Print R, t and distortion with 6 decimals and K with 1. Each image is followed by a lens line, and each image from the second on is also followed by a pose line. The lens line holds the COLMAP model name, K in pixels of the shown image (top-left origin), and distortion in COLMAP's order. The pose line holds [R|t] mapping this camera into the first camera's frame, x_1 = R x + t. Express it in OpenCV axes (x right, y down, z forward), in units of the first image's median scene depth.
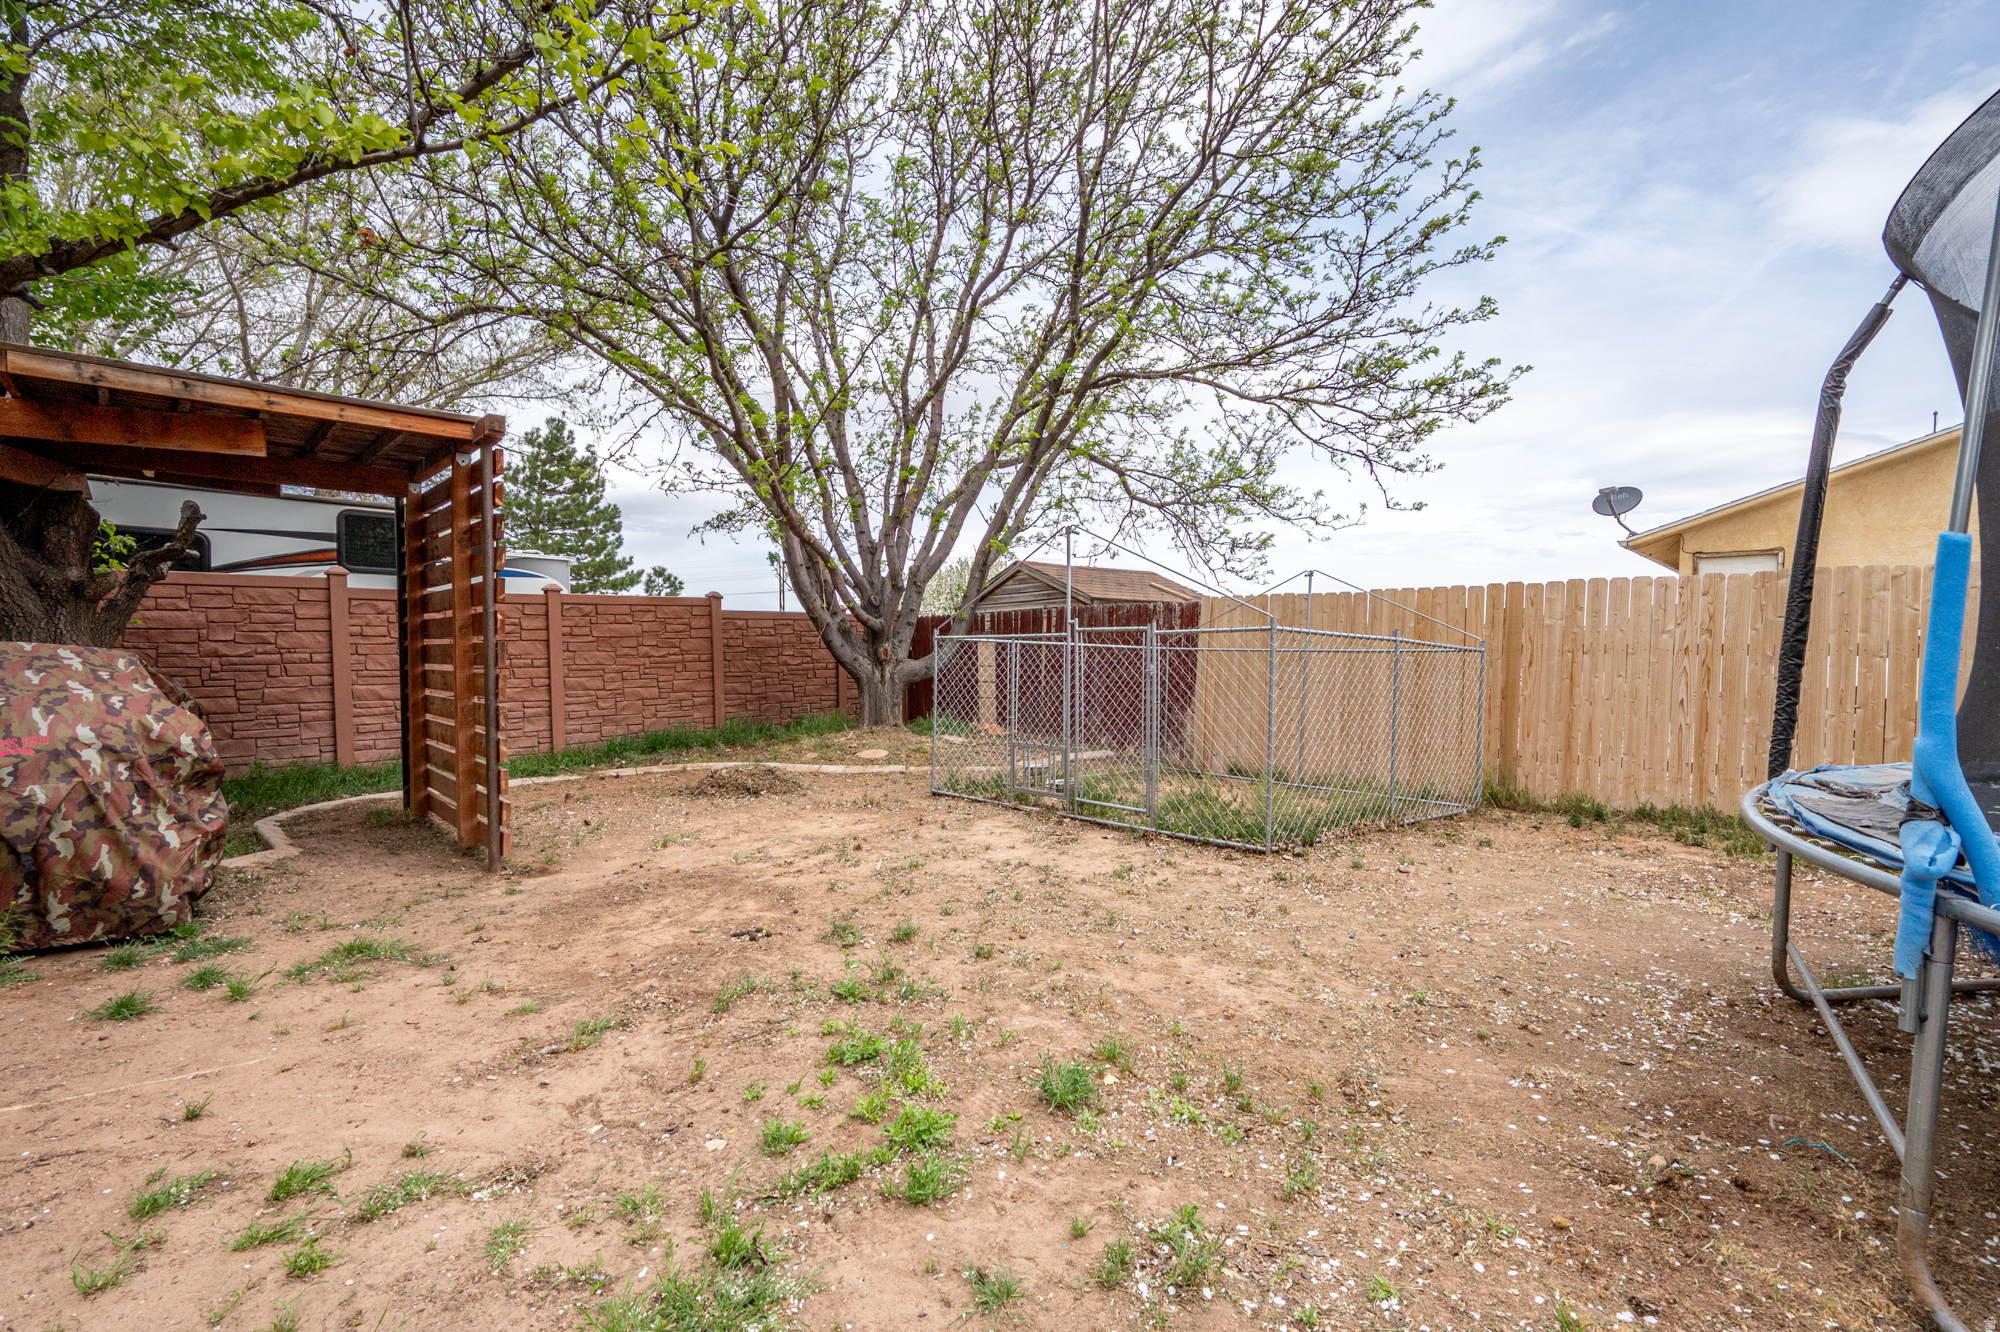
lens RADIAL K [[903.8, 0, 1003.4], [0, 903.8, 673.2], [0, 0, 1]] dist [-0.000501, -0.000136]
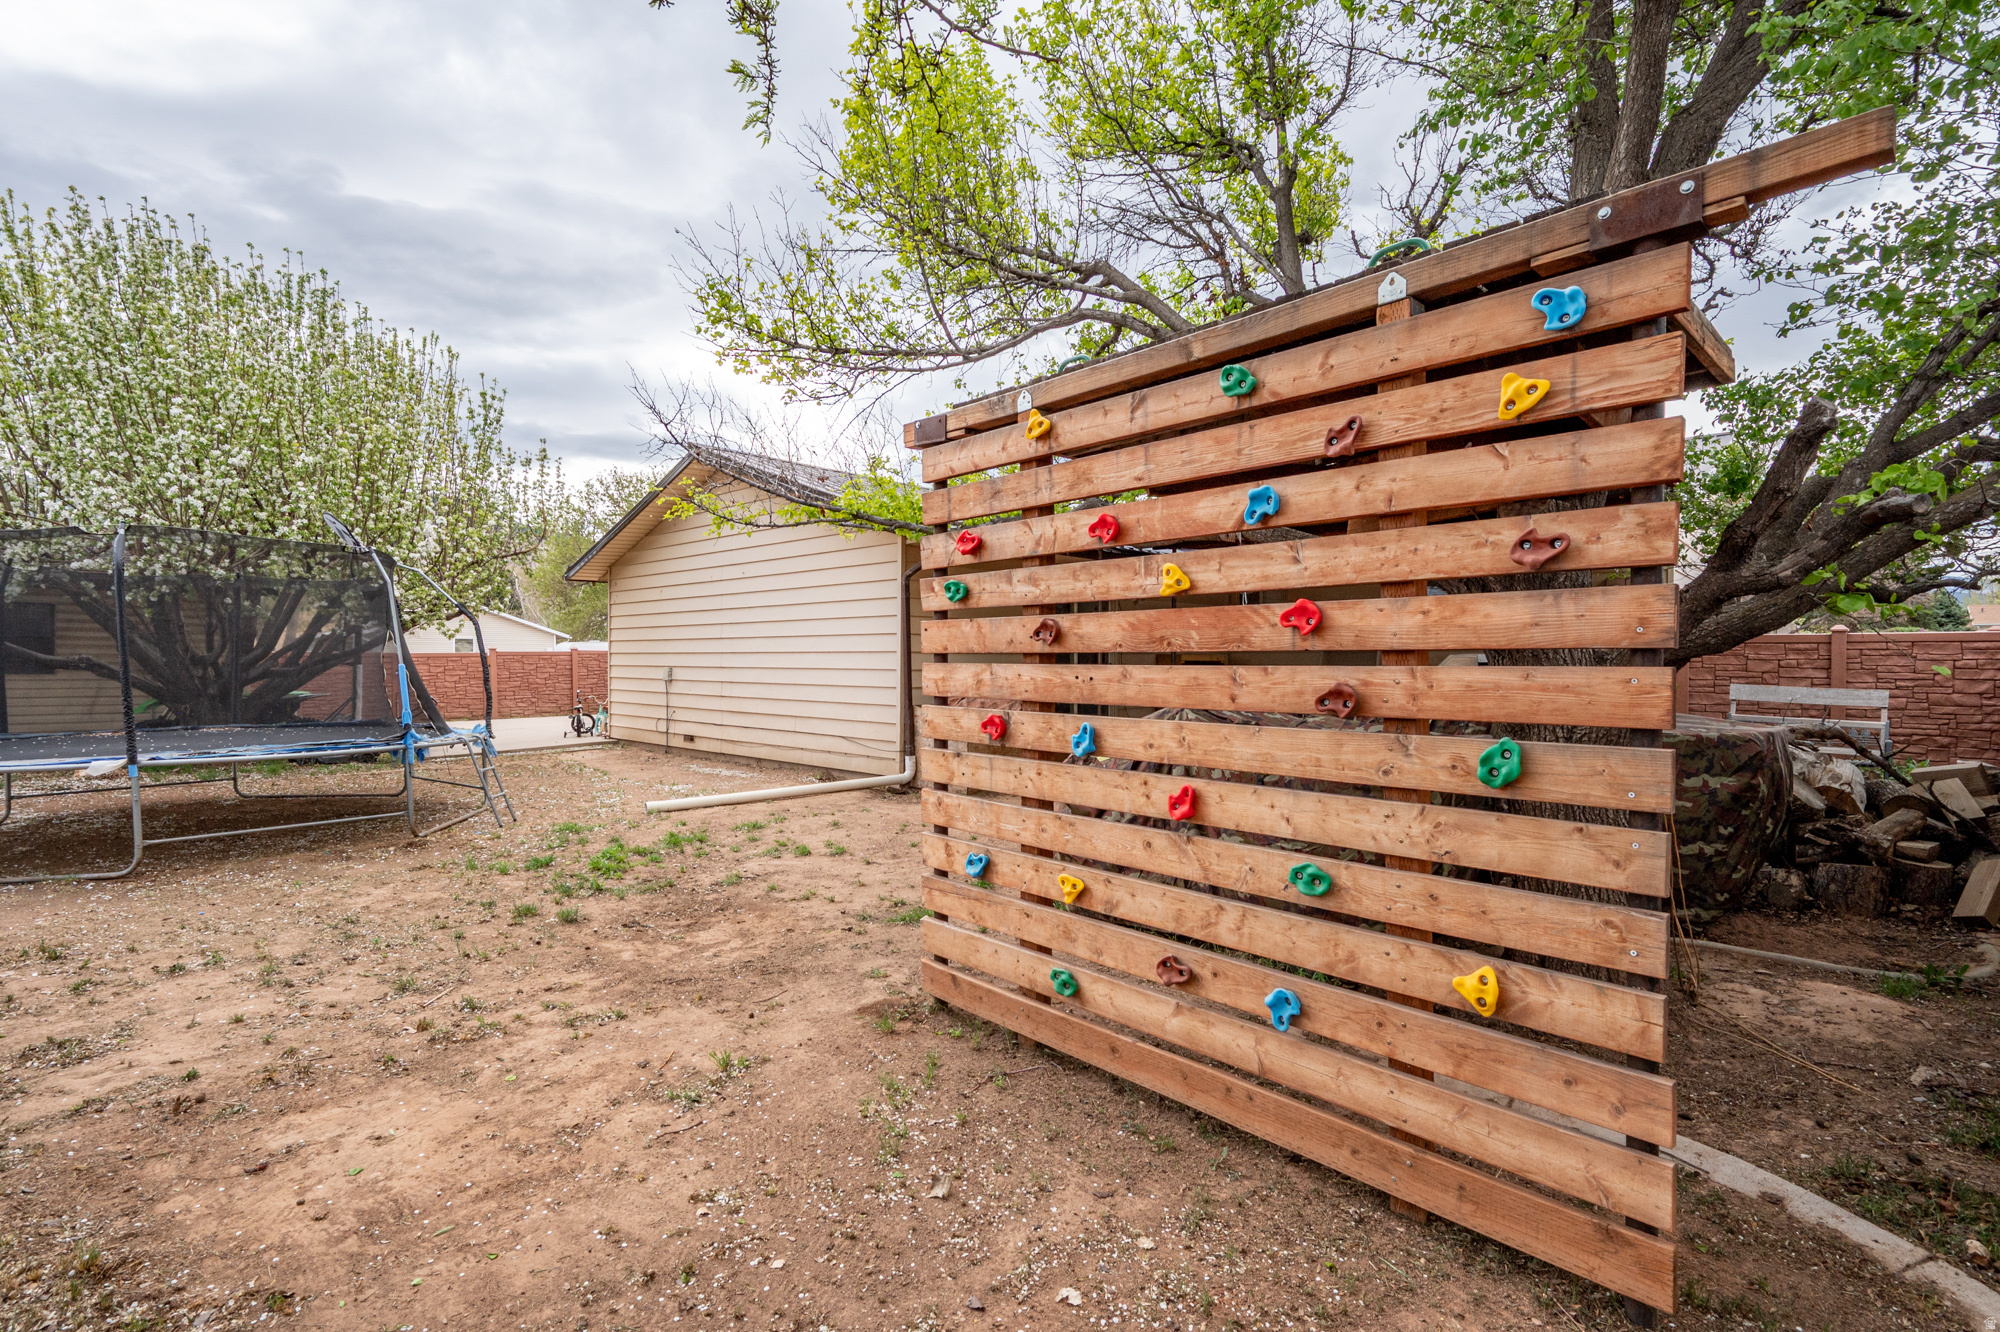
lens RADIAL K [[903.8, 0, 1001.1], [0, 903.8, 660.1], [0, 0, 1]] dist [-0.000501, -0.000136]
pose [[-0.999991, 0.004025, -0.001454, -0.696350], [0.003984, 0.999612, 0.027584, -0.106115], [0.001564, 0.027578, -0.999618, 1.990244]]
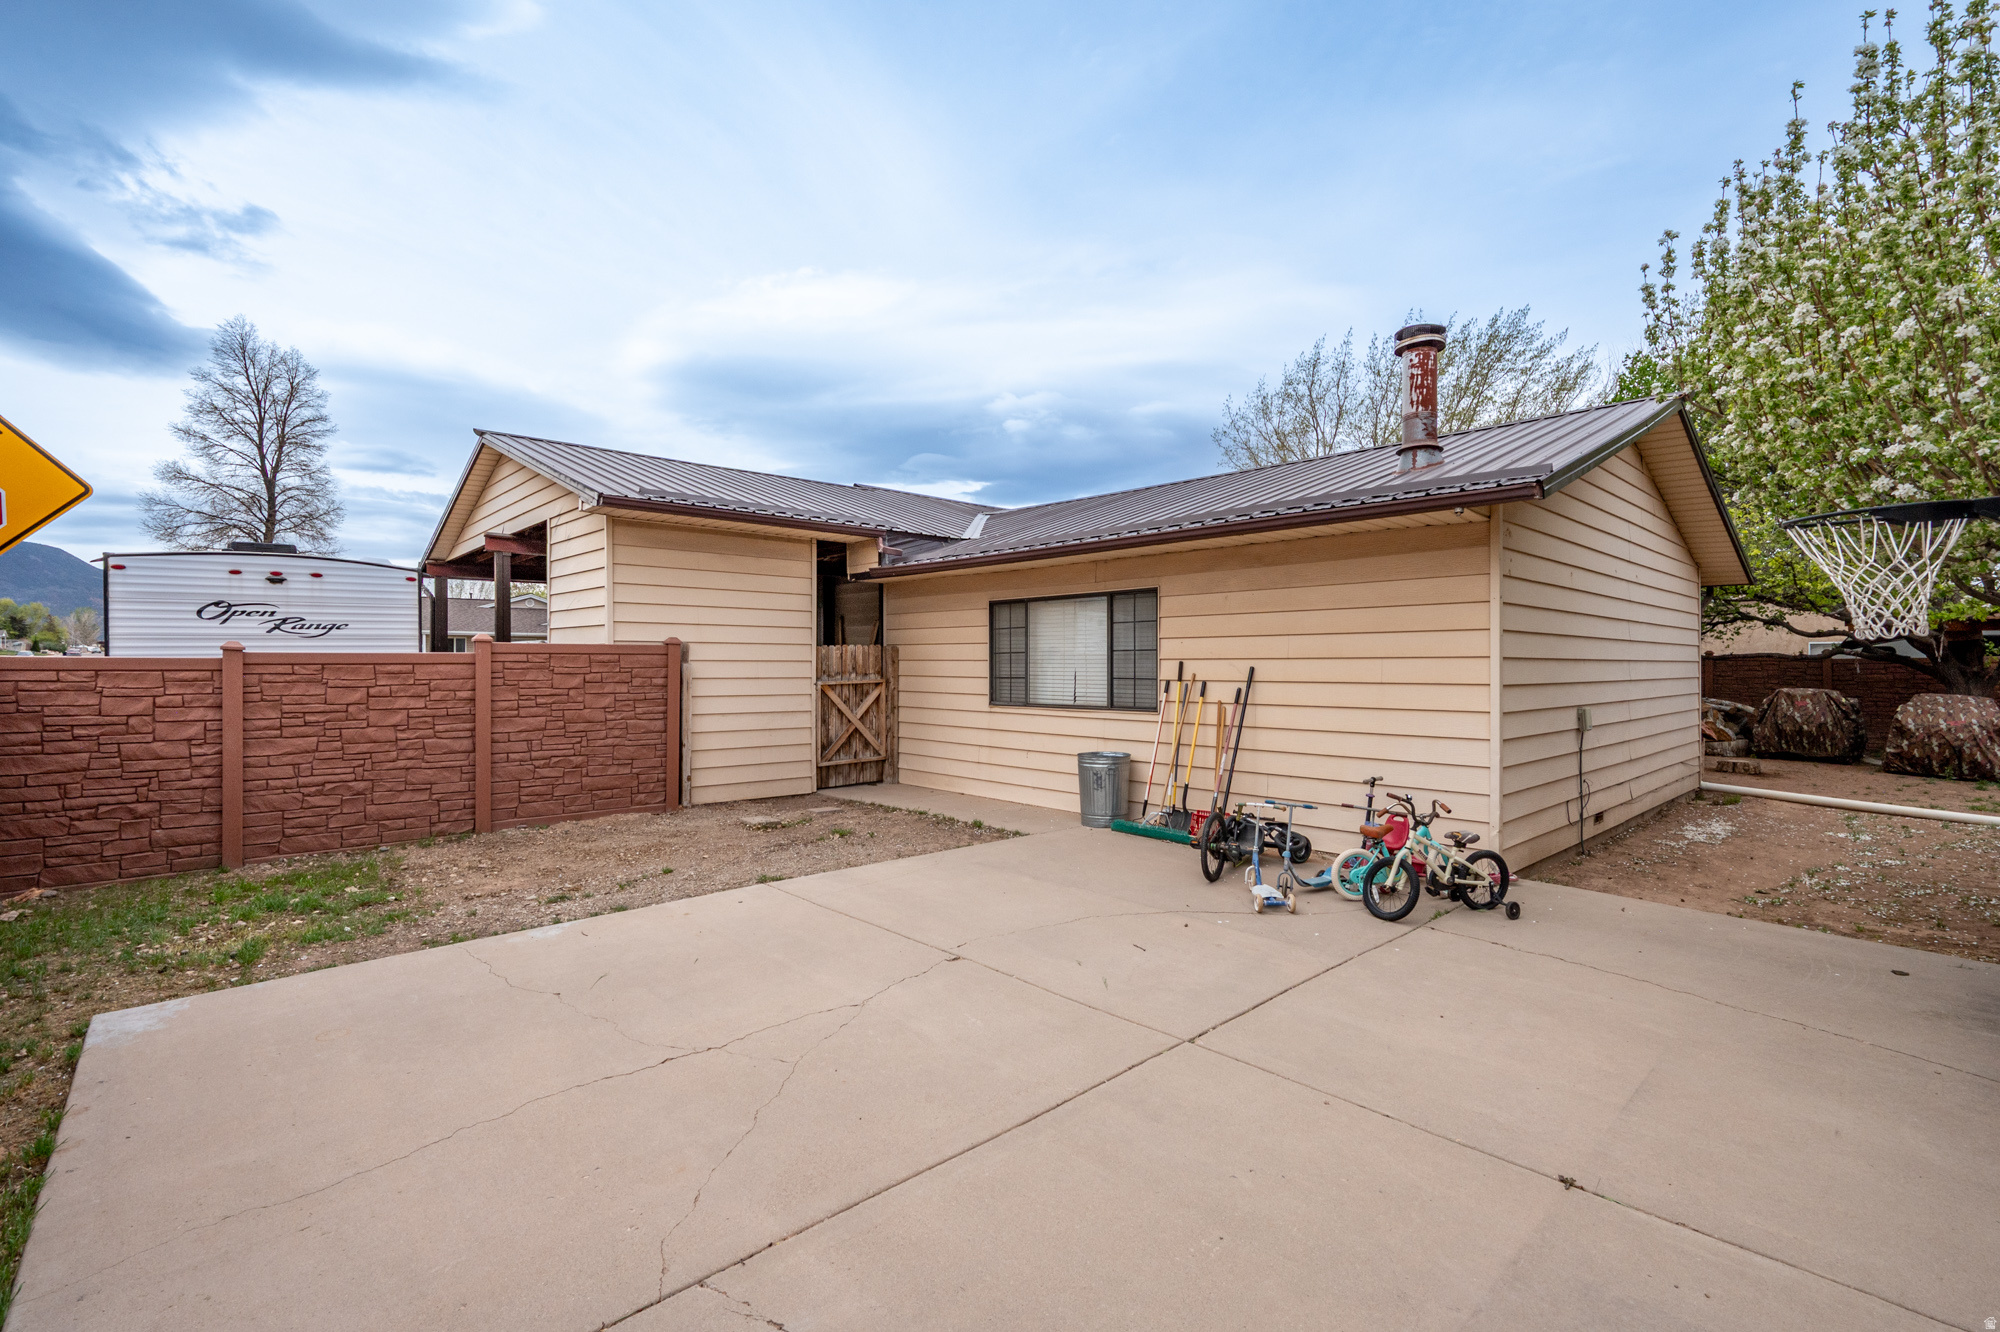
lens RADIAL K [[903.8, 0, 1008.2], [0, 903.8, 664.8], [0, 0, 1]] dist [-0.000501, -0.000136]
pose [[-0.062514, 0.006524, -0.998023, 2.298867], [-0.025200, 0.999649, 0.008113, -0.073972], [0.997726, 0.025658, -0.062327, -2.142790]]
